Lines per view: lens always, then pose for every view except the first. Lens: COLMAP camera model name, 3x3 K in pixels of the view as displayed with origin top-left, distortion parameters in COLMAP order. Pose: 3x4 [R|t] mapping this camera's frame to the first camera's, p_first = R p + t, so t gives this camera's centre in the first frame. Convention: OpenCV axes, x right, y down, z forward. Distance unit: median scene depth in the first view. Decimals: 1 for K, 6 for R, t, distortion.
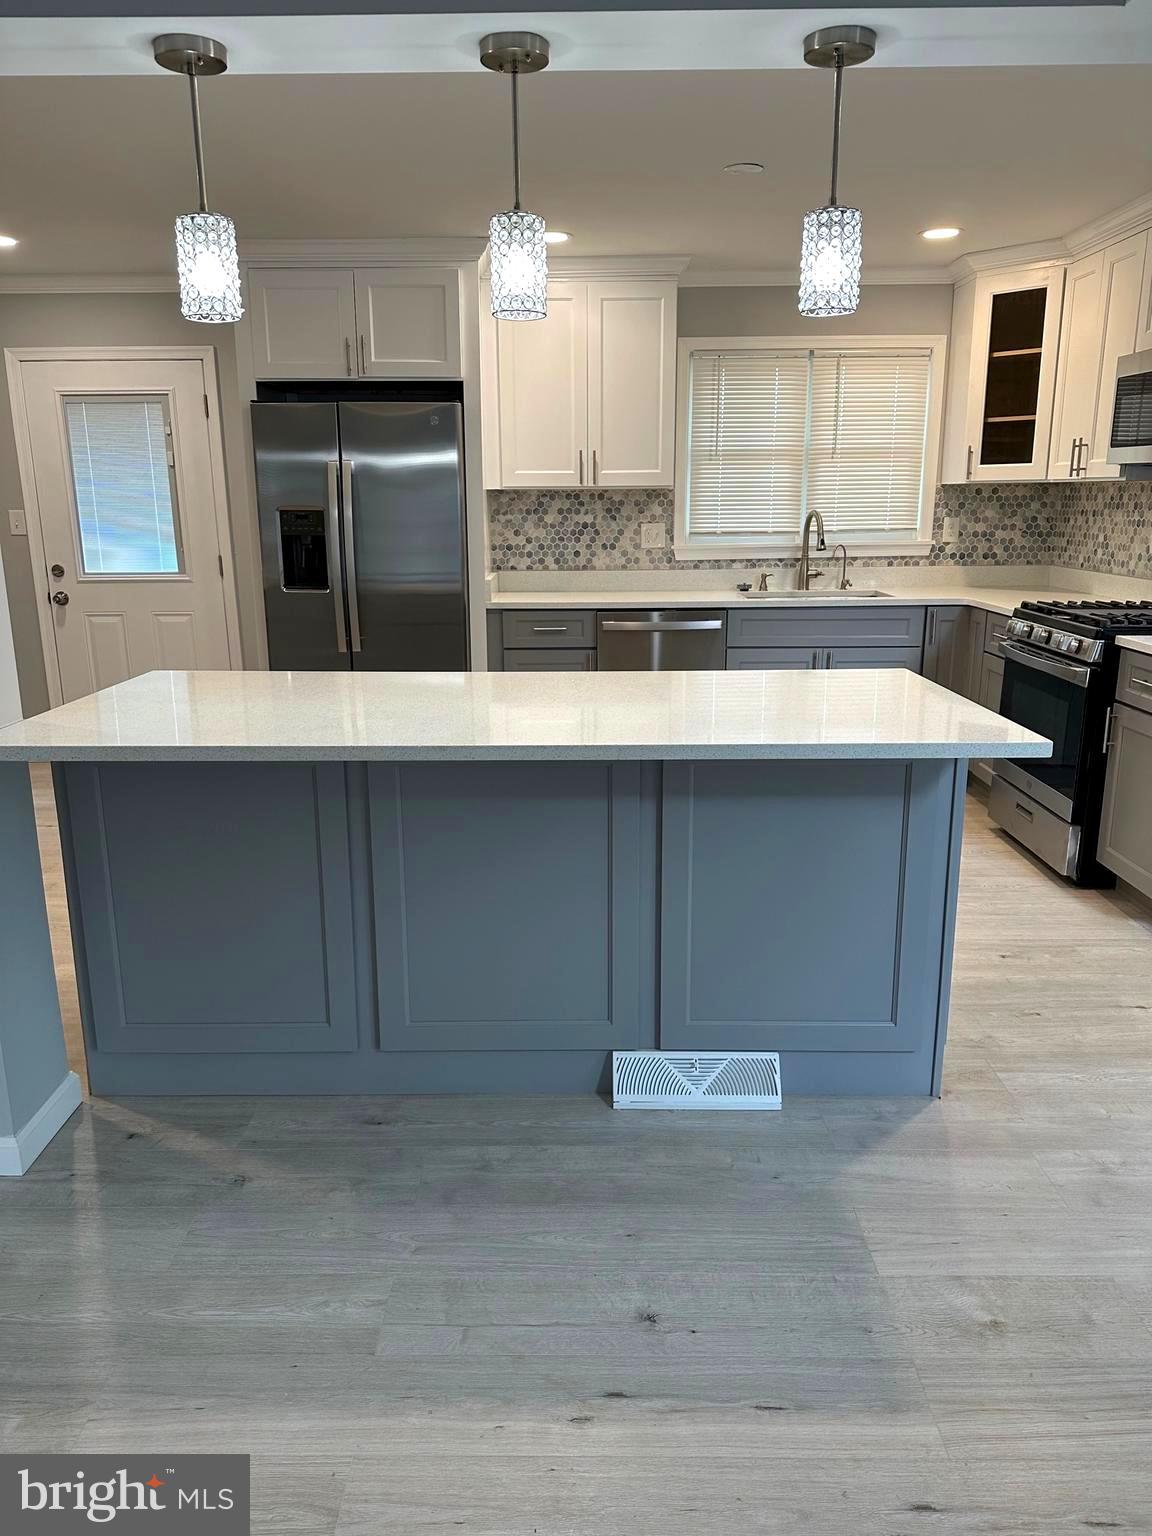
lens RADIAL K [[1069.3, 0, 568.3], [0, 1069.3, 763.5], [0, 0, 1]] dist [0.023214, -0.013858]
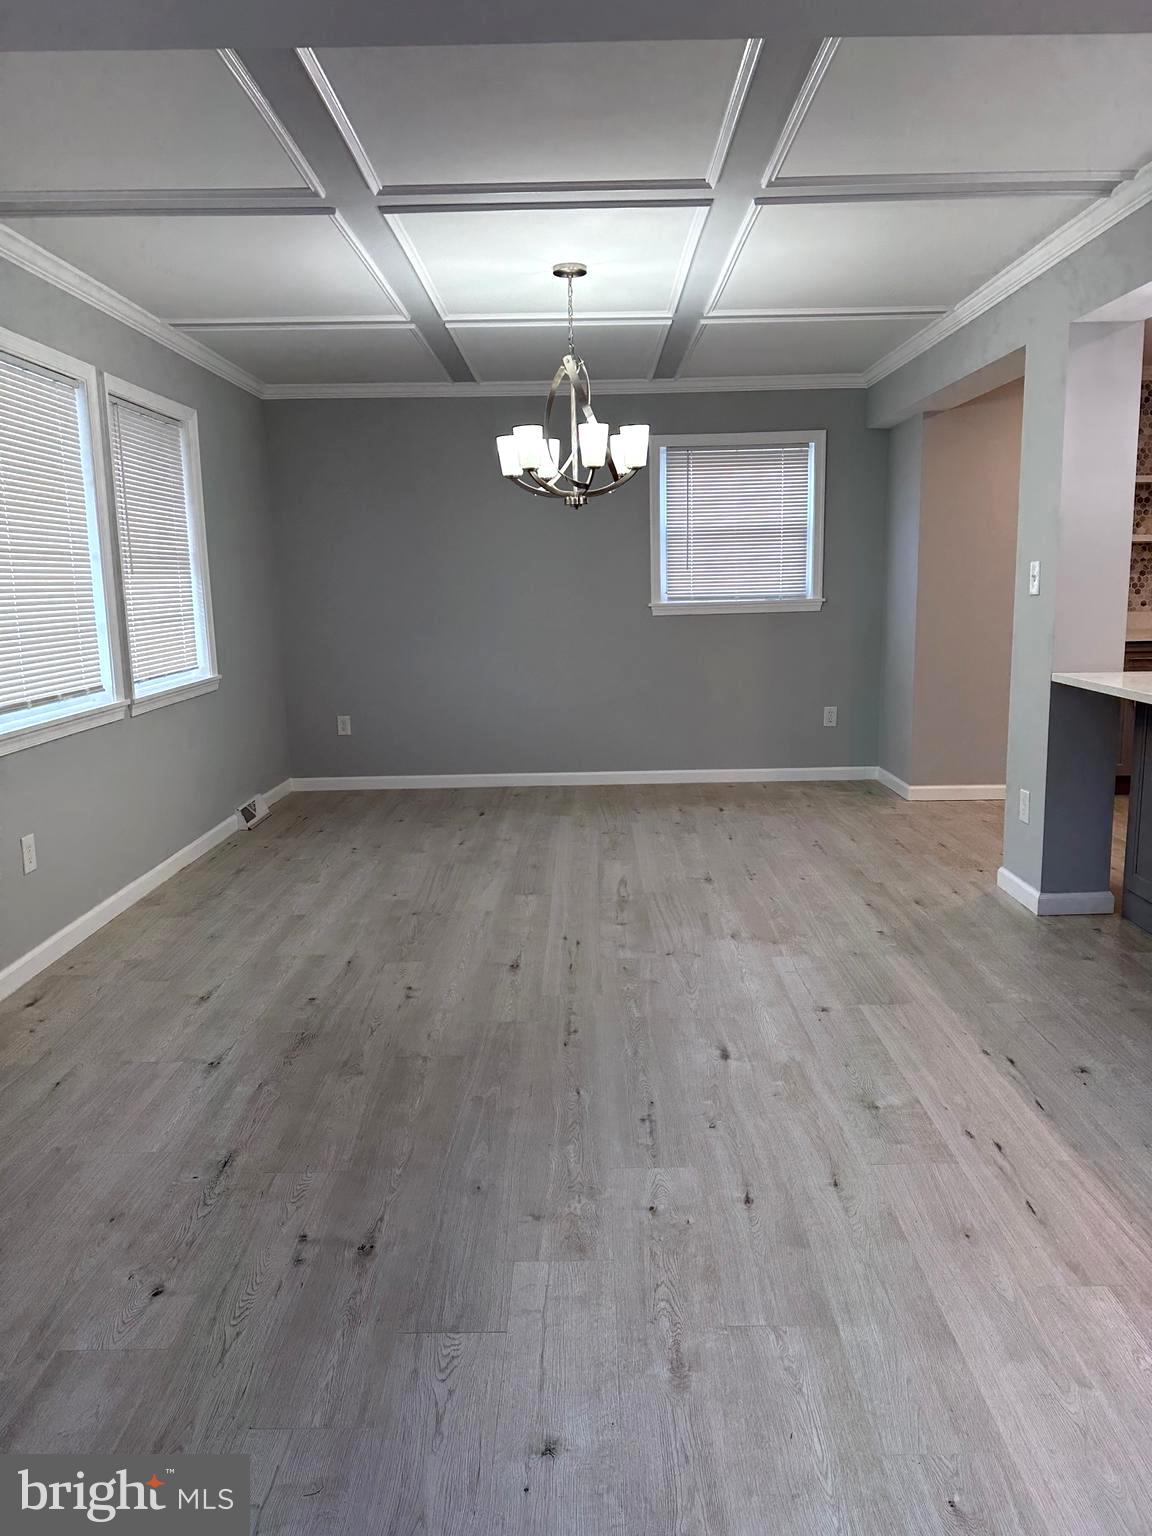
lens RADIAL K [[1069.3, 0, 576.7], [0, 1069.3, 767.3], [0, 0, 1]] dist [0.023214, -0.013858]
pose [[-0.003580, 0.180198, -0.983624, 0.545071], [-0.222482, 0.958833, 0.176467, 0.001229], [0.974930, 0.219470, 0.036658, 0.061013]]
